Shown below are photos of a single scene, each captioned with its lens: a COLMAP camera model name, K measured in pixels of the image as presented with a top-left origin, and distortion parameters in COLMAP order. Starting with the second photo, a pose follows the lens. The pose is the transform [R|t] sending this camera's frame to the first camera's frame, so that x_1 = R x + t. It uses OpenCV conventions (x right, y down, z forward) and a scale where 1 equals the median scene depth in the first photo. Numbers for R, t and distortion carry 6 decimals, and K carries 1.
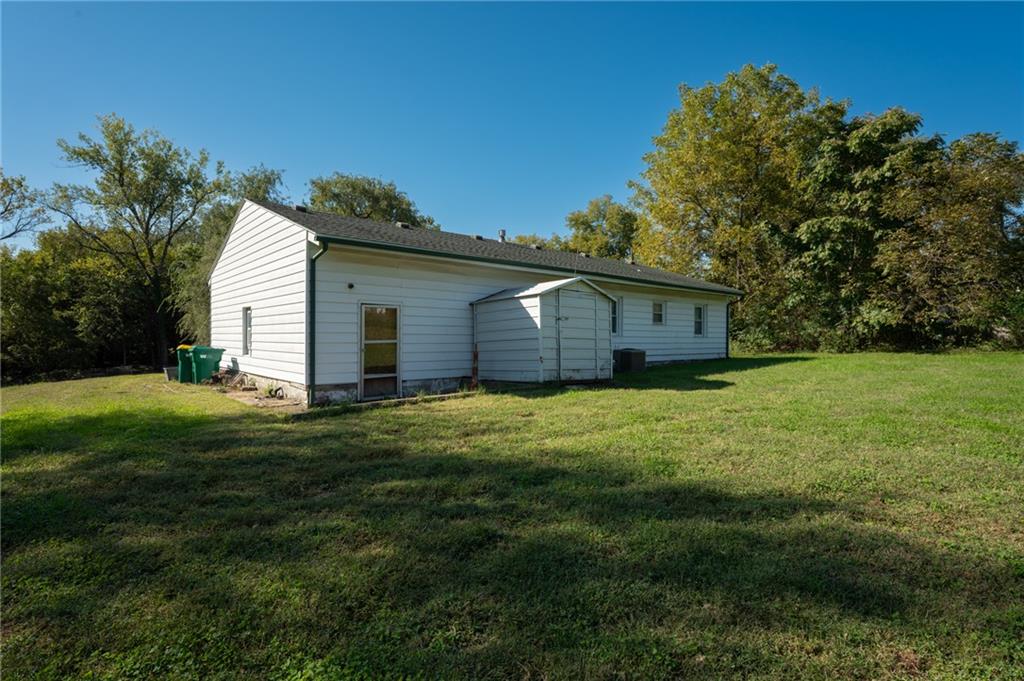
lens RADIAL K [[513.6, 0, 512.0], [0, 513.6, 340.5], [0, 0, 1]] dist [-0.001919, -0.000346]
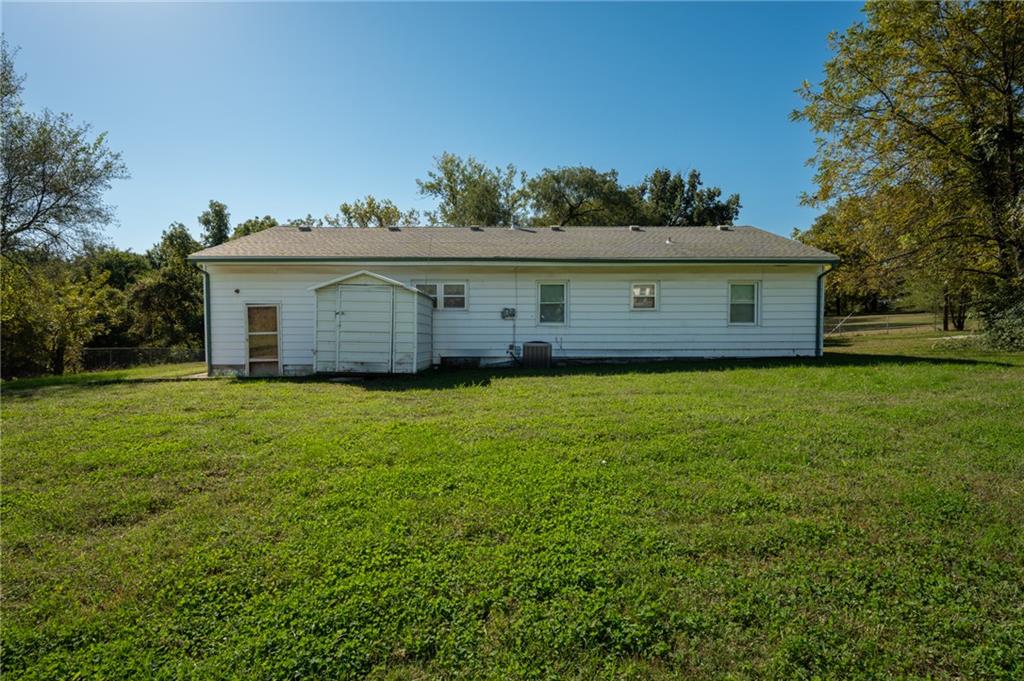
lens RADIAL K [[513.6, 0, 512.0], [0, 513.6, 340.5], [0, 0, 1]] dist [-0.001919, -0.000346]
pose [[0.767186, 0.020466, -0.641098, 0.601108], [0.002638, 0.999382, 0.035061, -0.013256], [0.641419, -0.028590, 0.766658, 0.248171]]
